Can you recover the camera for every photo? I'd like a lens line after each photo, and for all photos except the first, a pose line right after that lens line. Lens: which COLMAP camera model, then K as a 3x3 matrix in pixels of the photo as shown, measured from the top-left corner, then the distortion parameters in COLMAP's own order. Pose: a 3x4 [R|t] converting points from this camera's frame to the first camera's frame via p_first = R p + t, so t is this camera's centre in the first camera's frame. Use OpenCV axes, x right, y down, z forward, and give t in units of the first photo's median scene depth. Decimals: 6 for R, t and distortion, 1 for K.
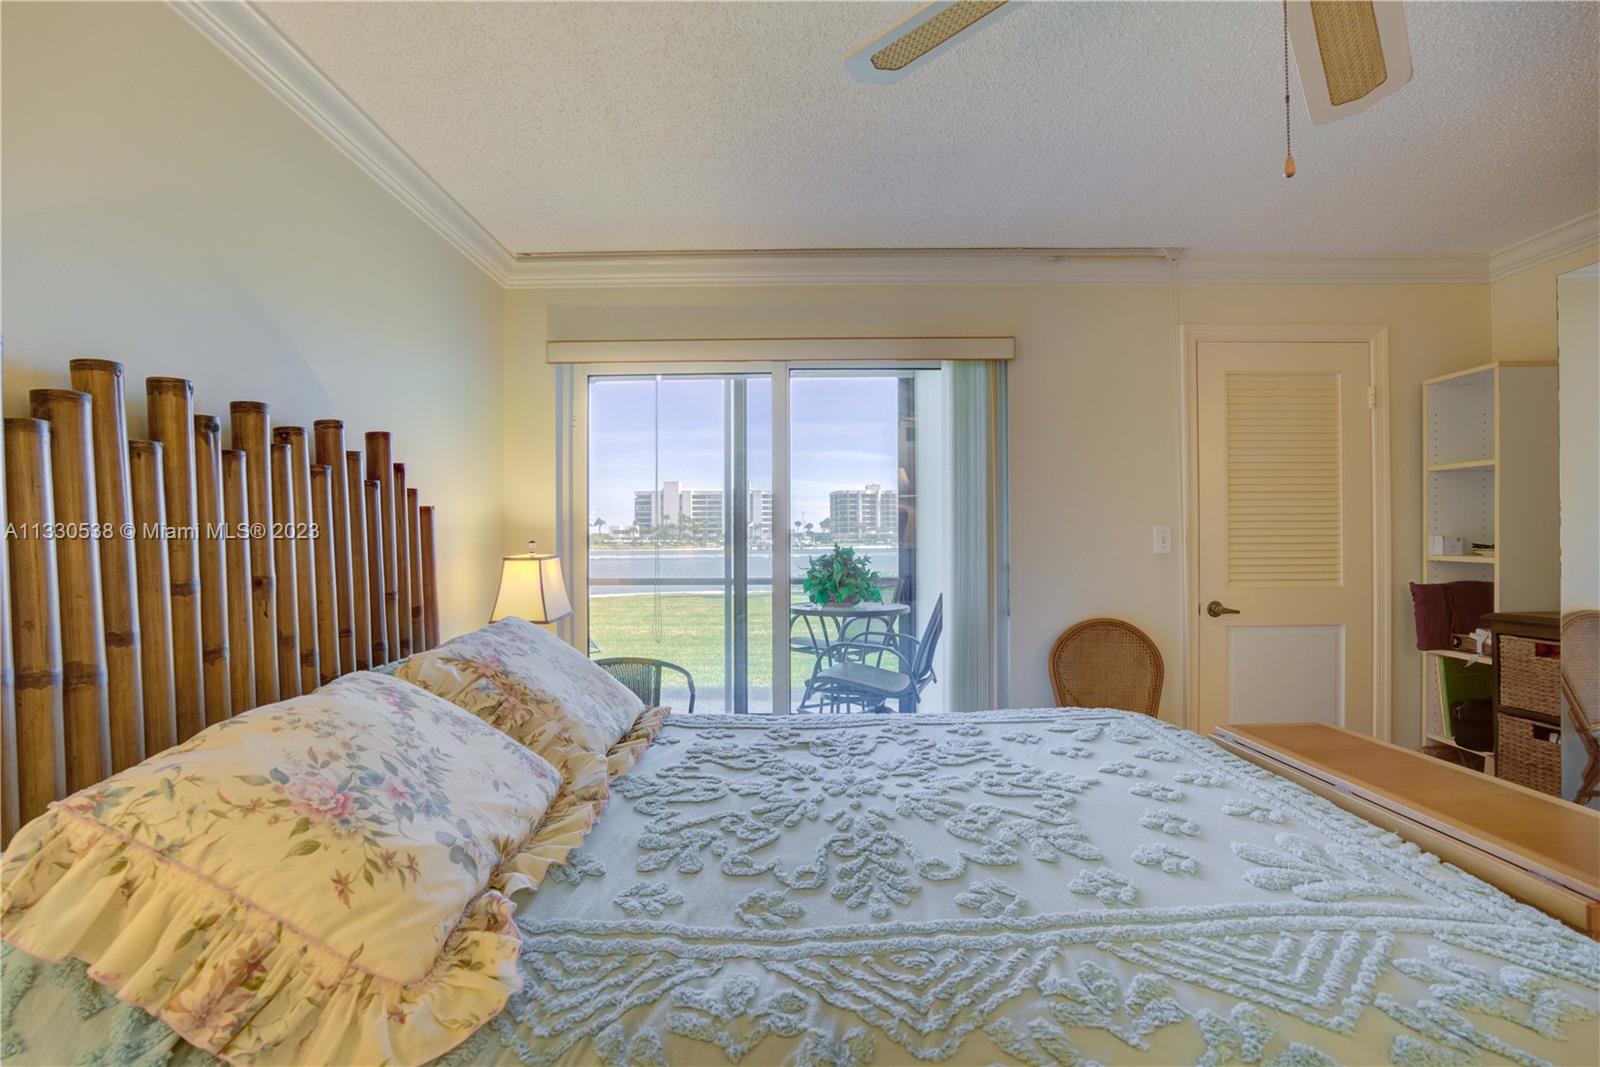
lens RADIAL K [[758.3, 0, 800.0], [0, 758.3, 533.5], [0, 0, 1]] dist [-0.066408, 0.030165]
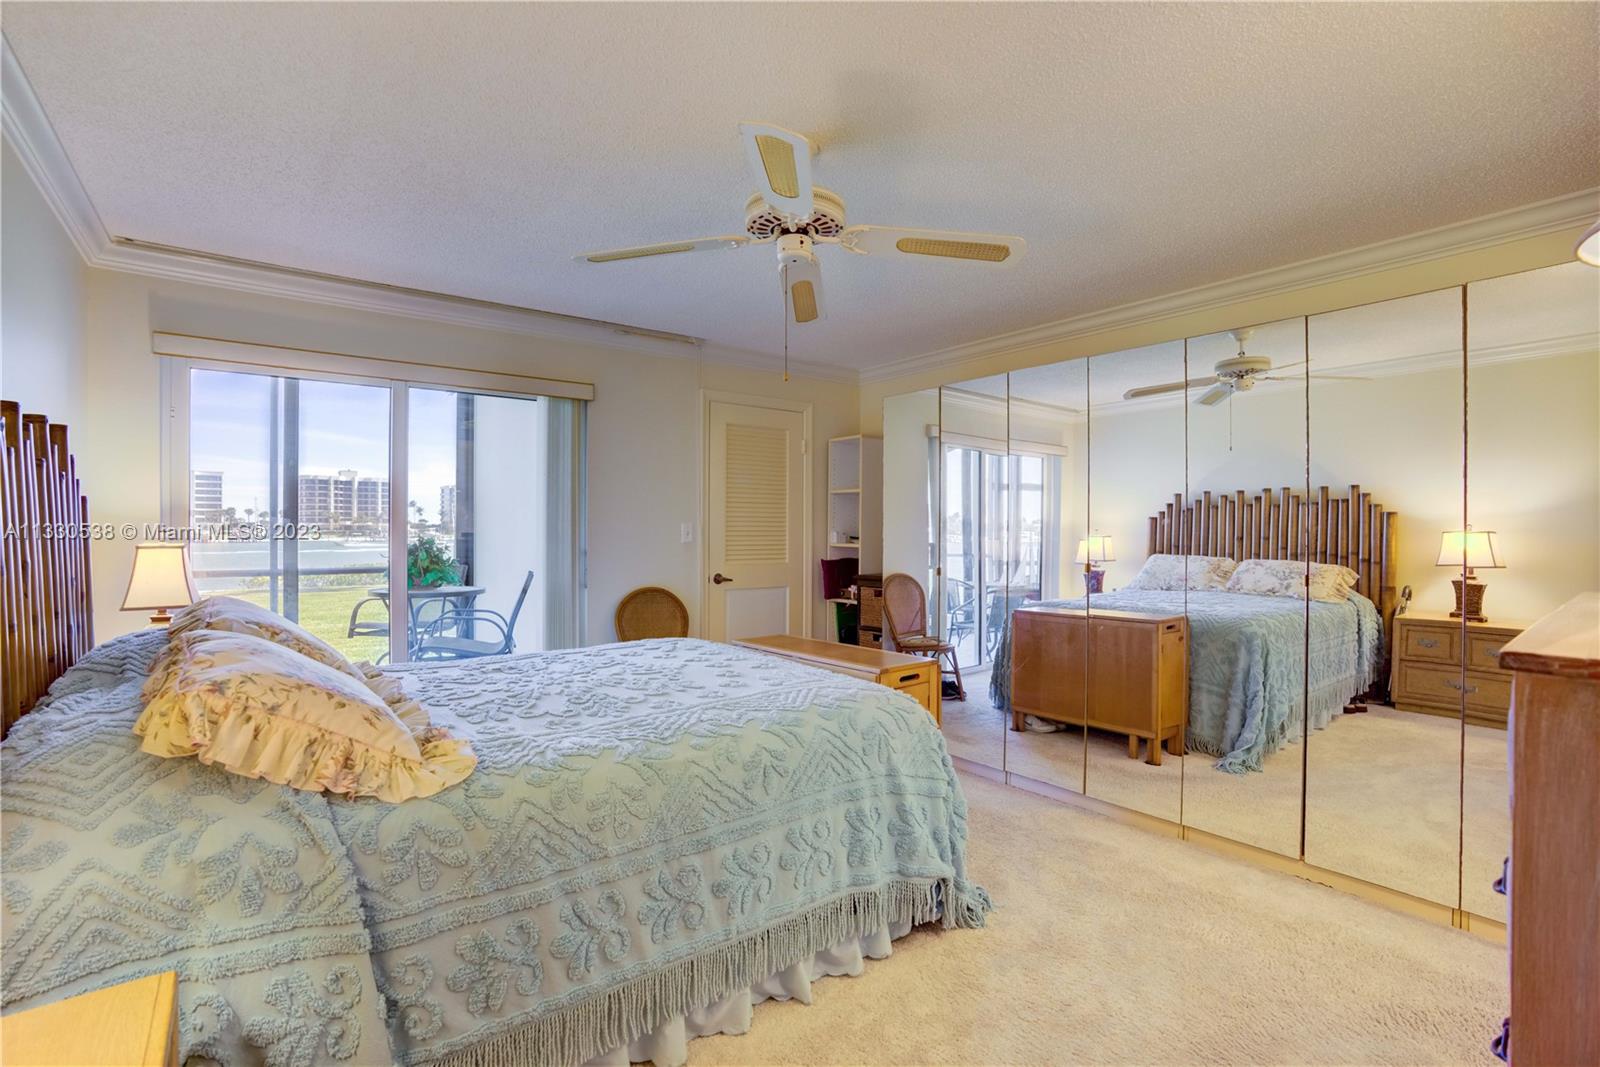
lens RADIAL K [[729.4, 0, 794.5], [0, 729.4, 536.4], [0, 0, 1]] dist [-0.071729, 0.029313]
pose [[0.790530, 0.002646, 0.612417, -0.273476], [-0.011060, 0.999889, 0.009956, -0.001685], [-0.612323, -0.014644, 0.790472, -0.320763]]
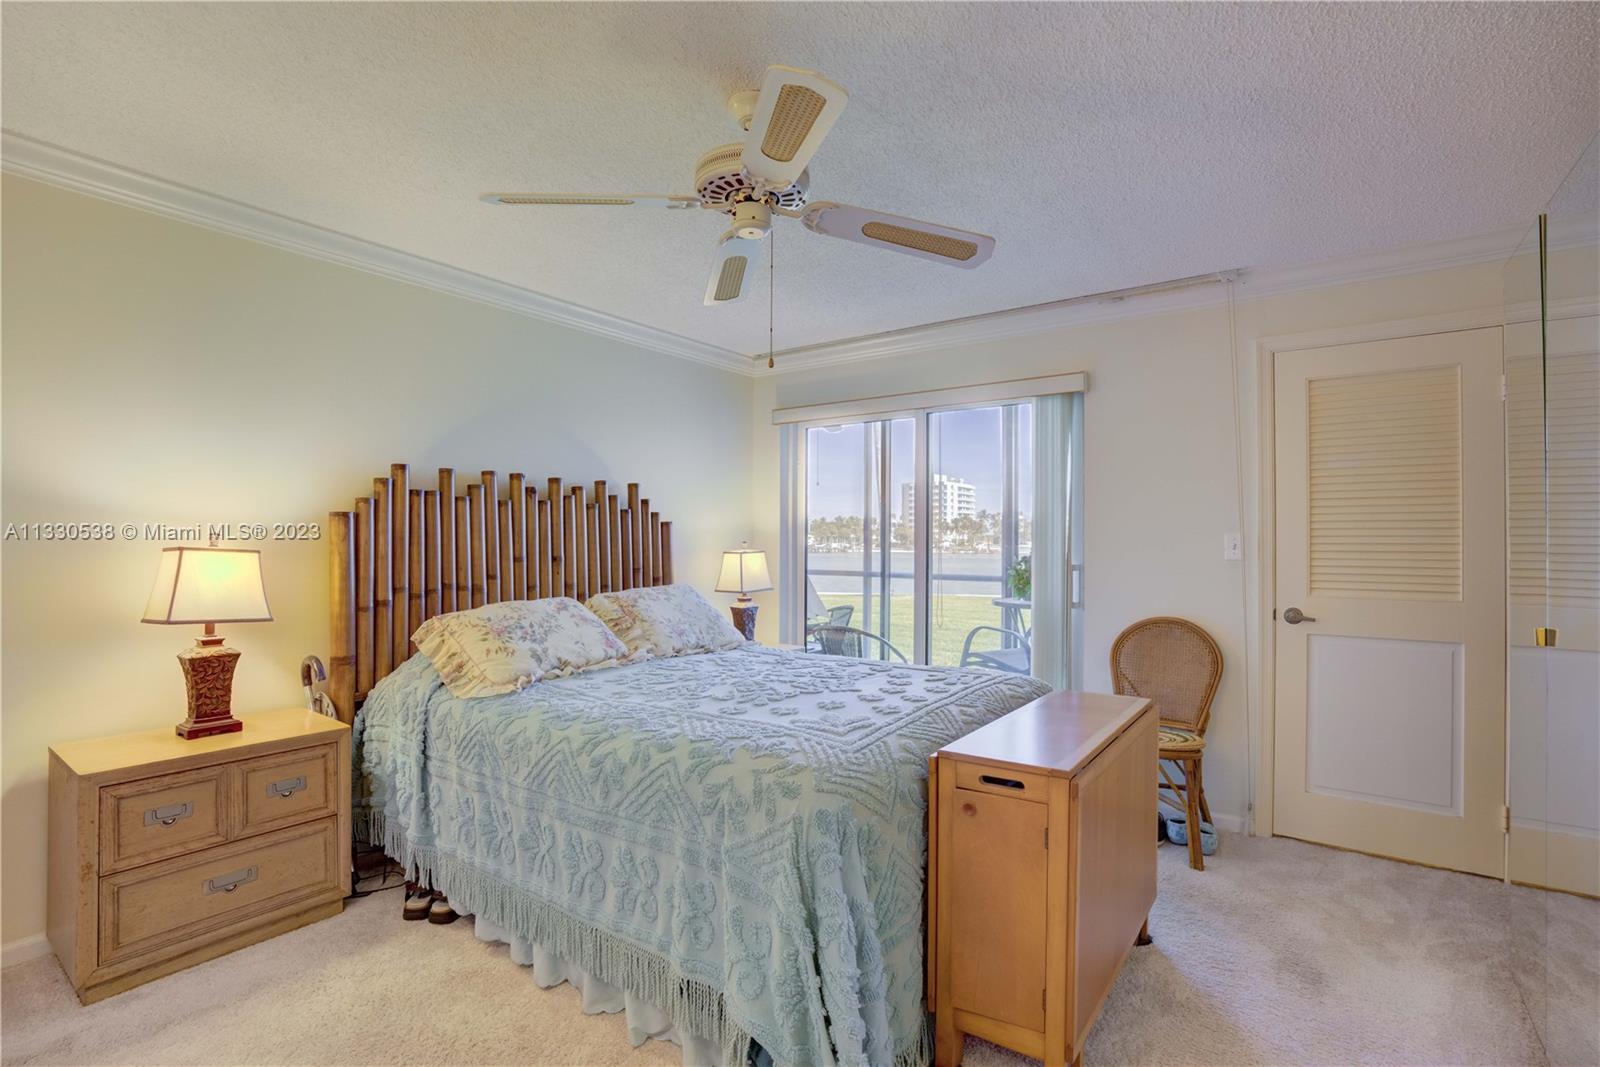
lens RADIAL K [[769.7, 0, 801.0], [0, 769.7, 531.6], [0, 0, 1]] dist [-0.030112, -0.000025]
pose [[0.807051, 0.003077, -0.590474, 0.744671], [-0.004583, 0.999989, -0.001054, -0.010106], [0.590464, 0.003557, 0.807056, -0.263856]]
